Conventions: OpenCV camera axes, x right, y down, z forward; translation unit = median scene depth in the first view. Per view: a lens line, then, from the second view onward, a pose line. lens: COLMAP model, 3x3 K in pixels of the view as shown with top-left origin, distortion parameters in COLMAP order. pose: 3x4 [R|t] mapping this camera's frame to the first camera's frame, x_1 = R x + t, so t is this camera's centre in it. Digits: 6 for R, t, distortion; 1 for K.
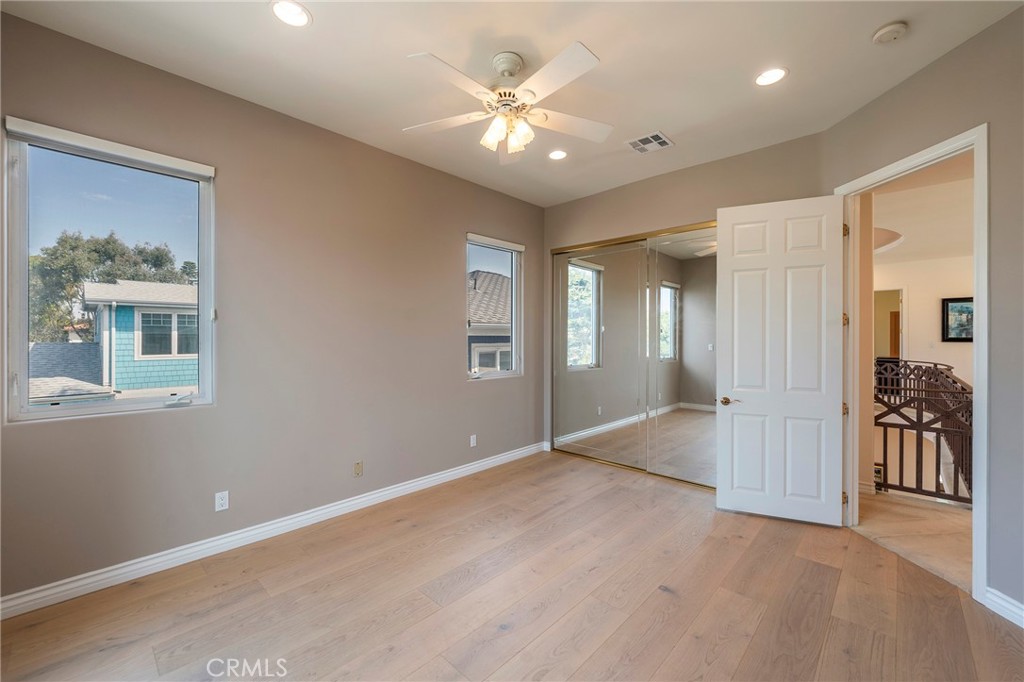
lens RADIAL K [[417.4, 0, 515.1], [0, 417.4, 337.2], [0, 0, 1]] dist [-0.000298, -0.000875]
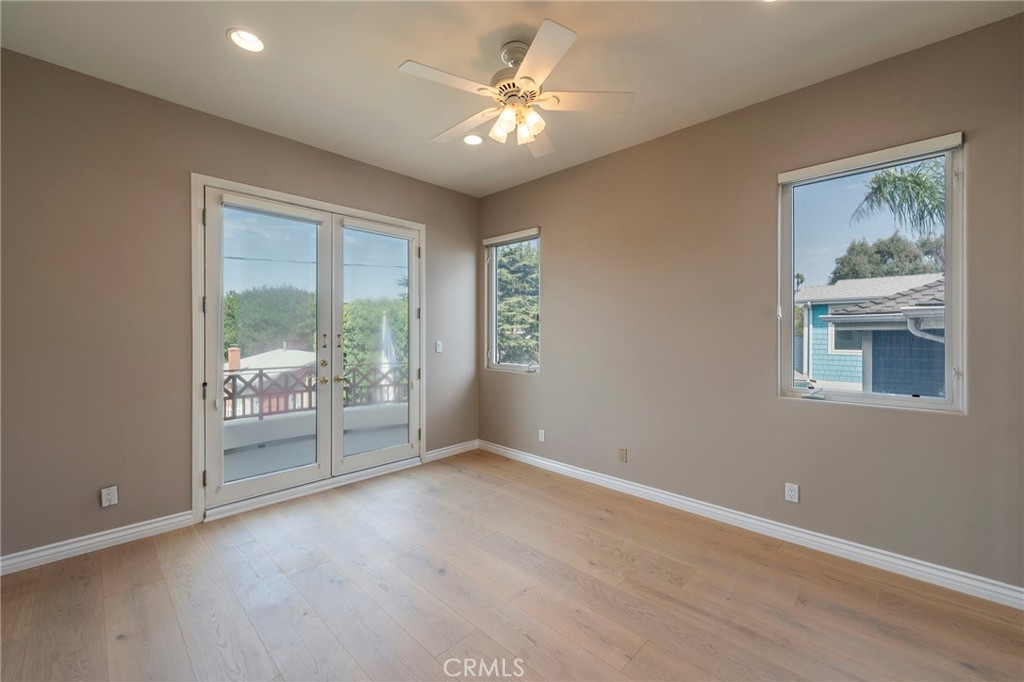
lens RADIAL K [[417.4, 0, 515.0], [0, 417.4, 336.8], [0, 0, 1]] dist [-0.000298, -0.000875]
pose [[-0.020925, 0.010241, -0.999729, 0.200027], [-0.001148, 0.999947, 0.010267, -0.000224], [0.999780, 0.001363, -0.020912, 0.210386]]
